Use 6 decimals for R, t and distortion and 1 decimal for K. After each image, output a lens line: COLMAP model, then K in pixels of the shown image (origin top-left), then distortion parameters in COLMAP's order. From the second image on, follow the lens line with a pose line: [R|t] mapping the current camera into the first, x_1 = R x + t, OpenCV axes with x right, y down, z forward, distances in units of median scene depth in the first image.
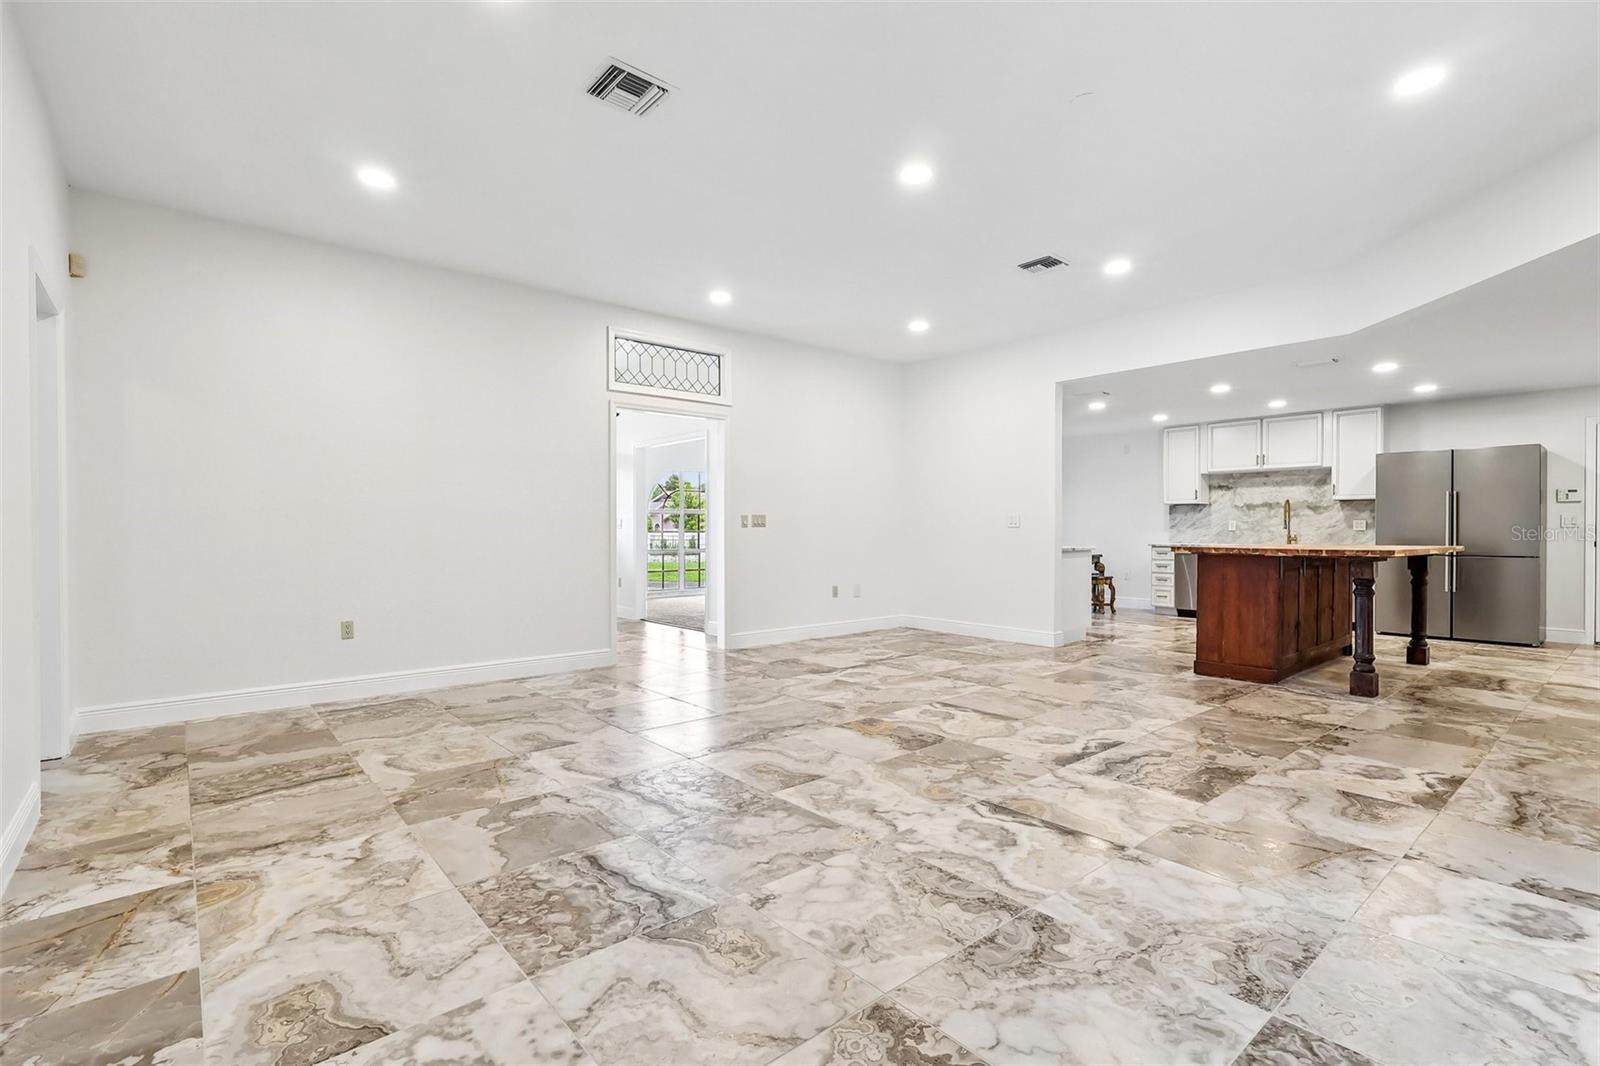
lens RADIAL K [[749.3, 0, 773.5], [0, 749.3, 542.0], [0, 0, 1]] dist [-0.026582, 0.008604]
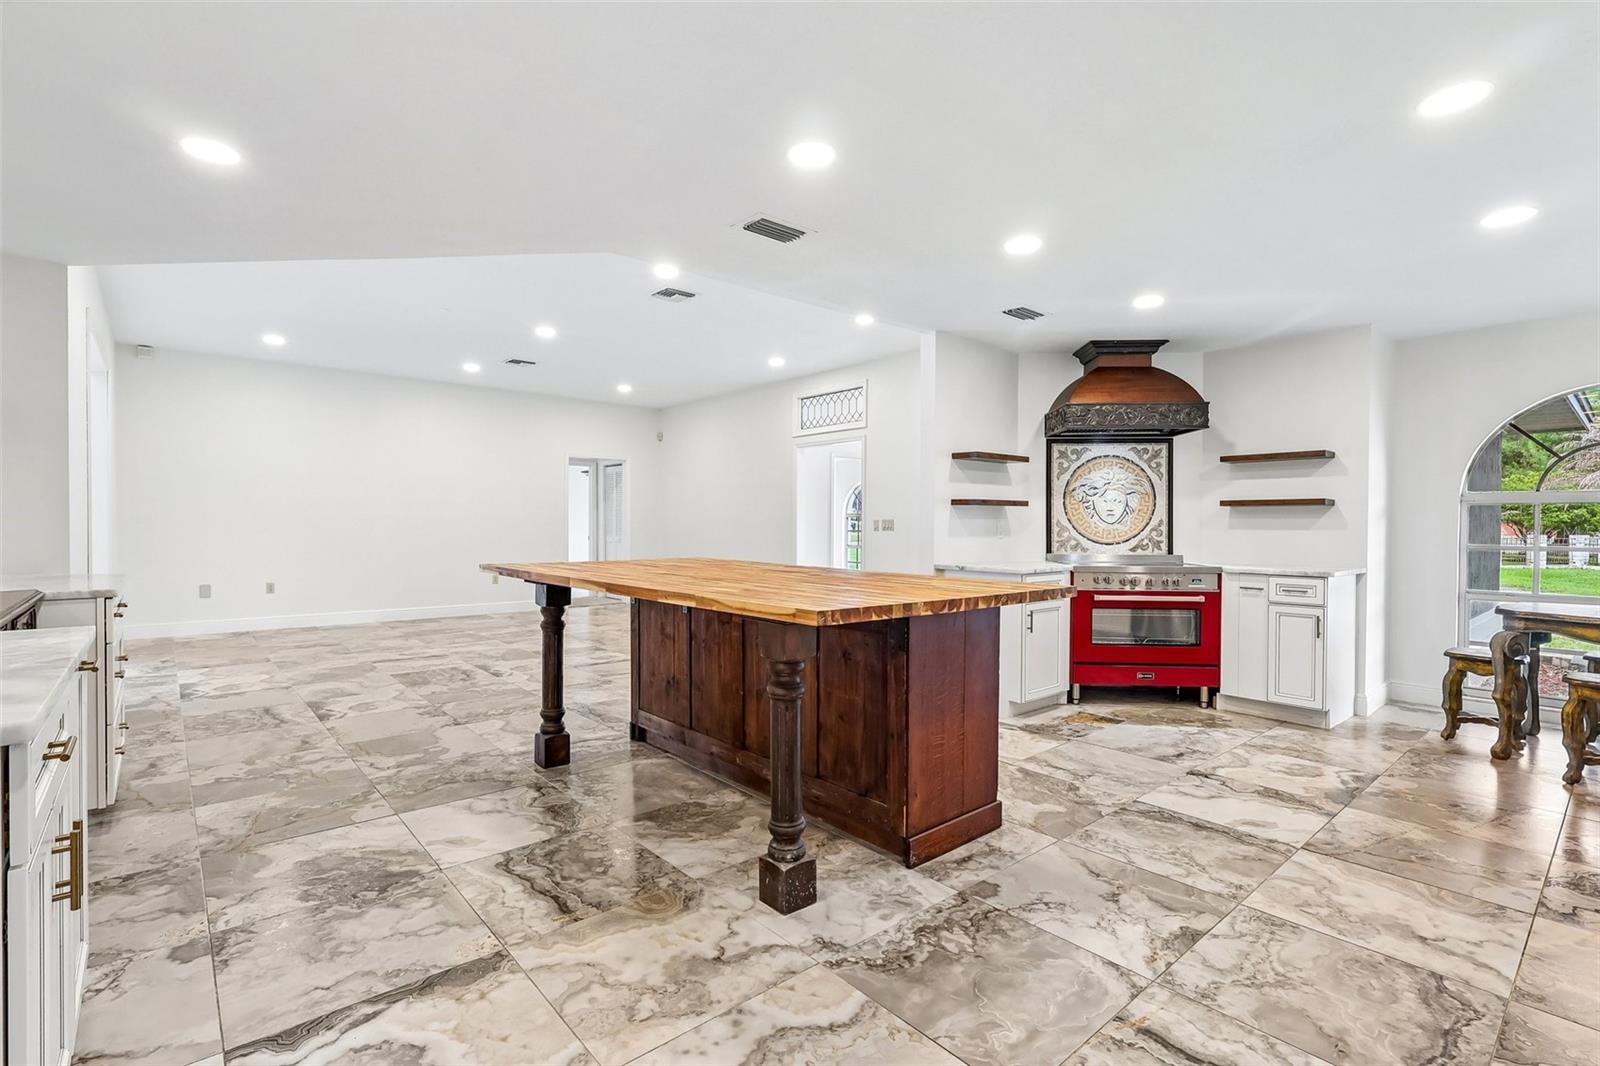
lens RADIAL K [[740.8, 0, 801.1], [0, 740.8, 535.0], [0, 0, 1]] dist [0.000814, 0.000032]
pose [[0.029059, 0.014027, -0.999479, 1.098762], [-0.021555, 0.999678, 0.013403, -0.026476], [0.999345, 0.021154, 0.029352, 0.868083]]
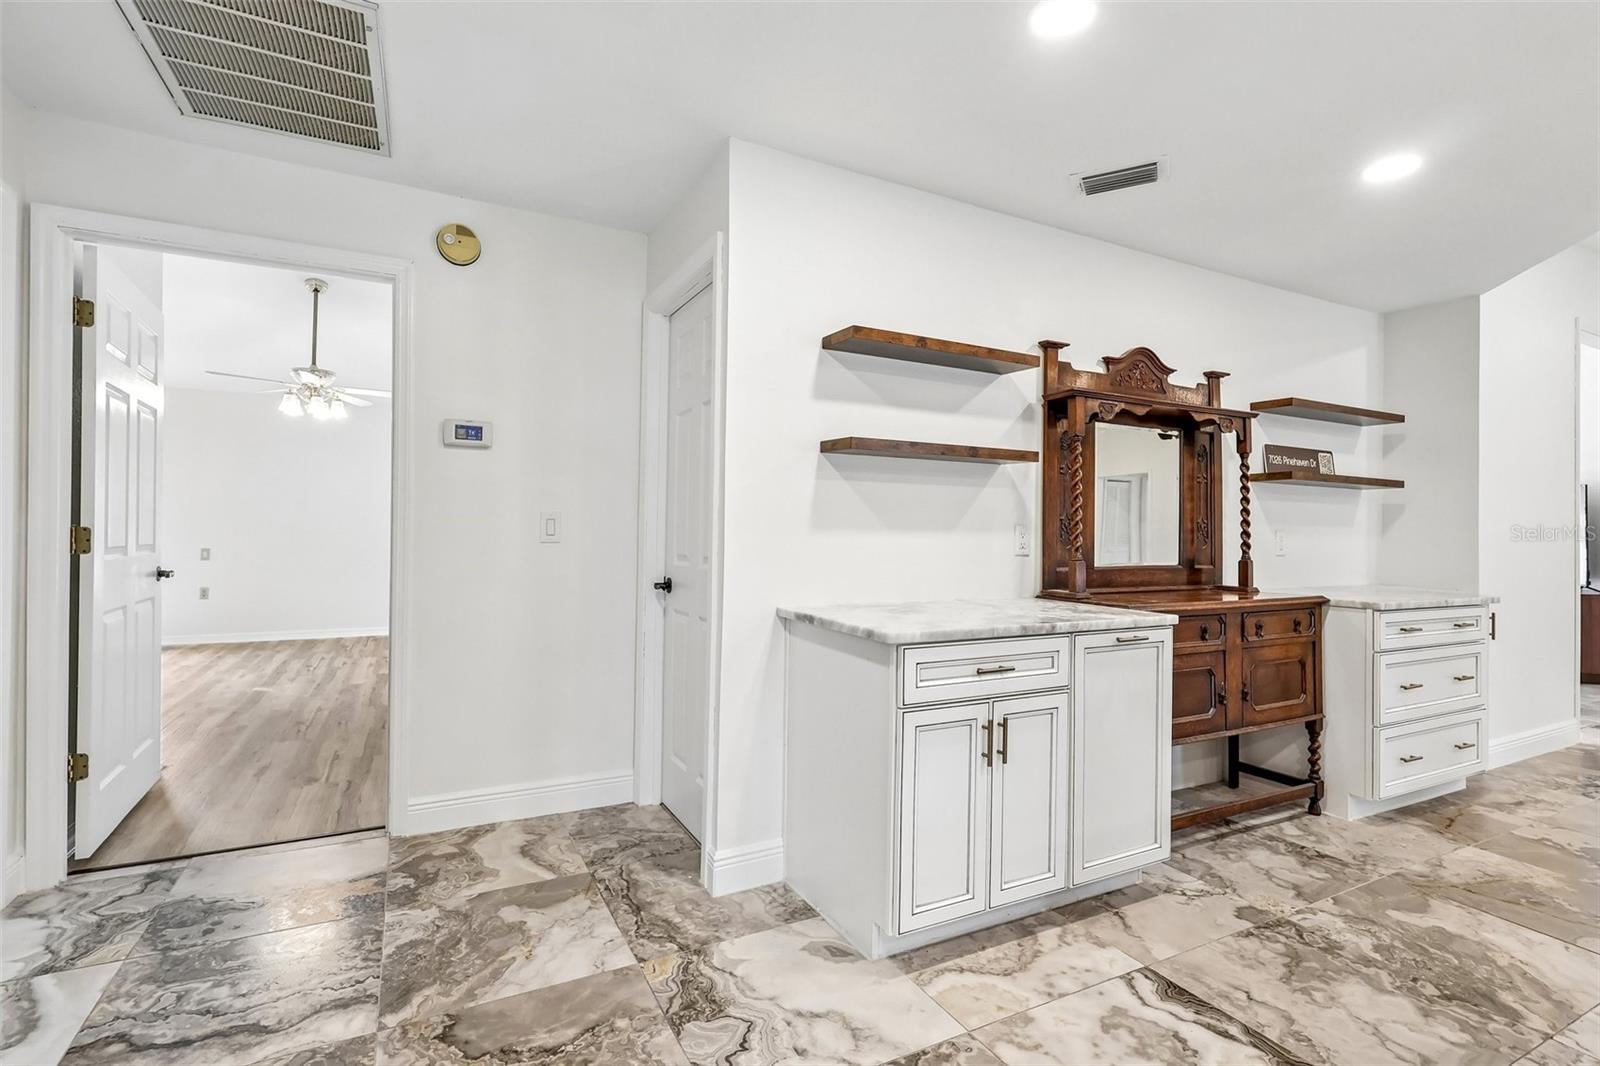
lens RADIAL K [[740.2, 0, 786.4], [0, 740.2, 532.1], [0, 0, 1]] dist [-0.002072, -0.000313]
pose [[-0.976544, -0.014957, 0.214796, 0.934983], [-0.012417, 0.999836, 0.013170, -0.025759], [-0.214958, 0.010194, -0.976570, 1.006076]]
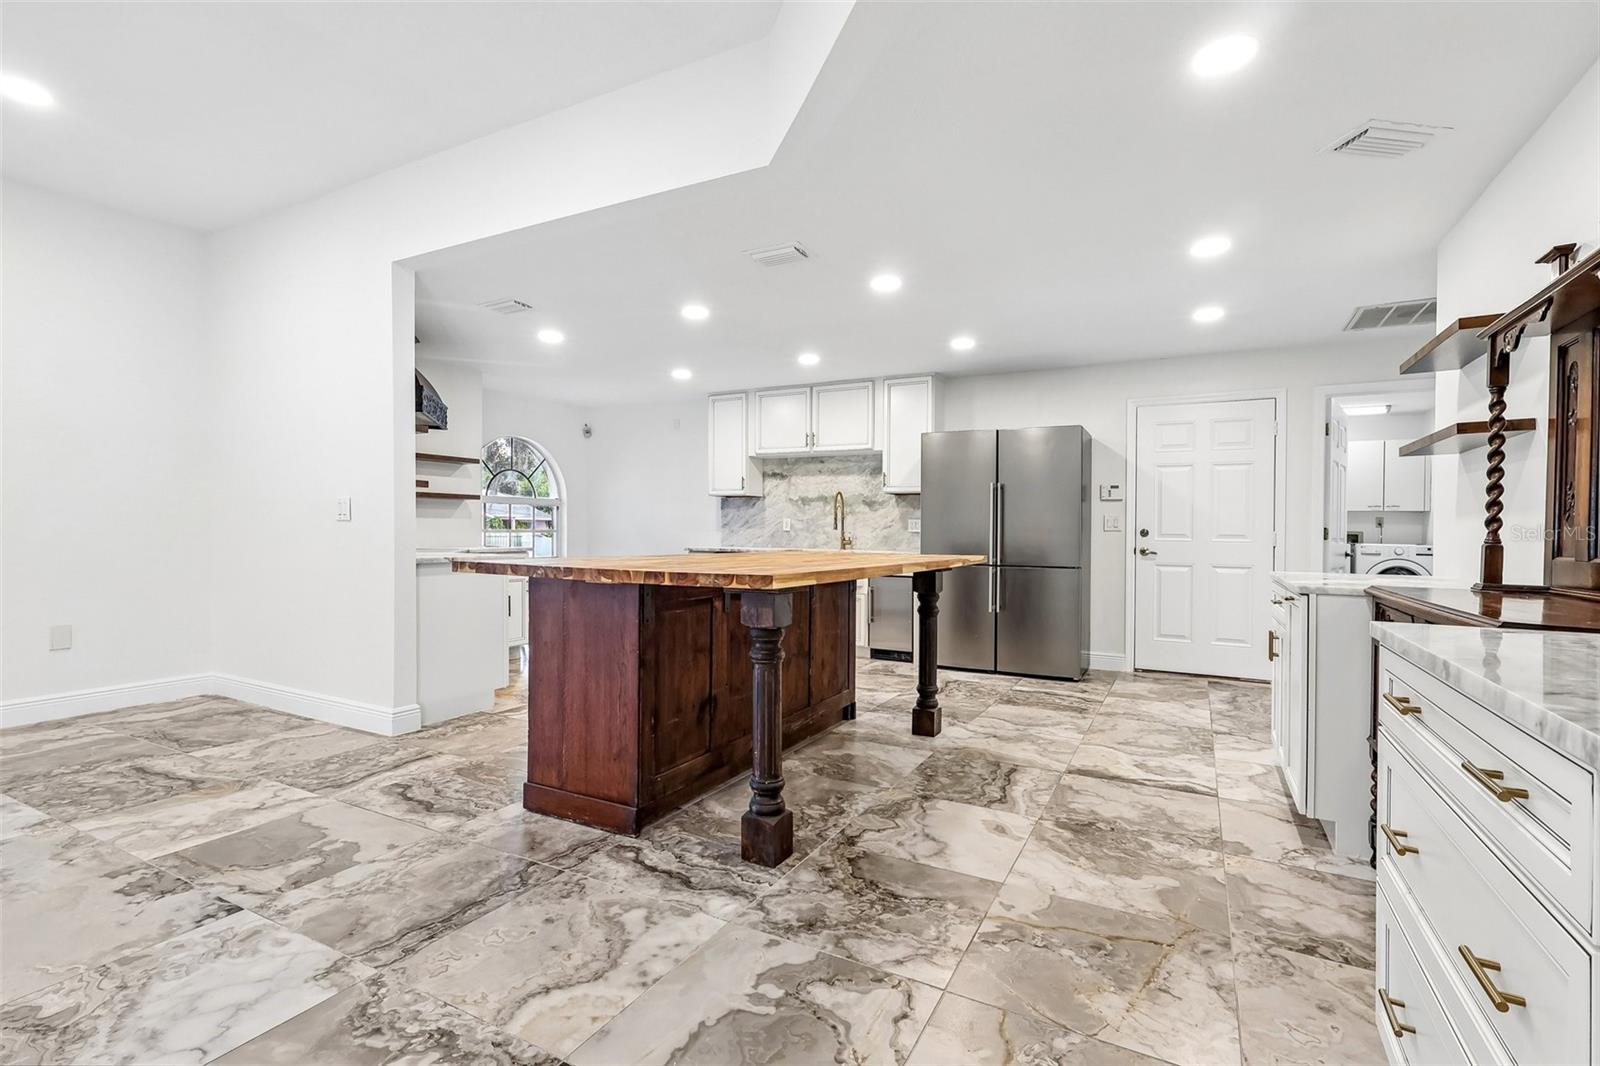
lens RADIAL K [[744.5, 0, 797.7], [0, 744.5, 532.8], [0, 0, 1]] dist [-0.002262, 0.000081]
pose [[0.922354, 0.009524, 0.386228, 0.443944], [-0.005834, 0.999925, -0.010725, -0.006860], [-0.386301, 0.007639, 0.922341, 0.372259]]
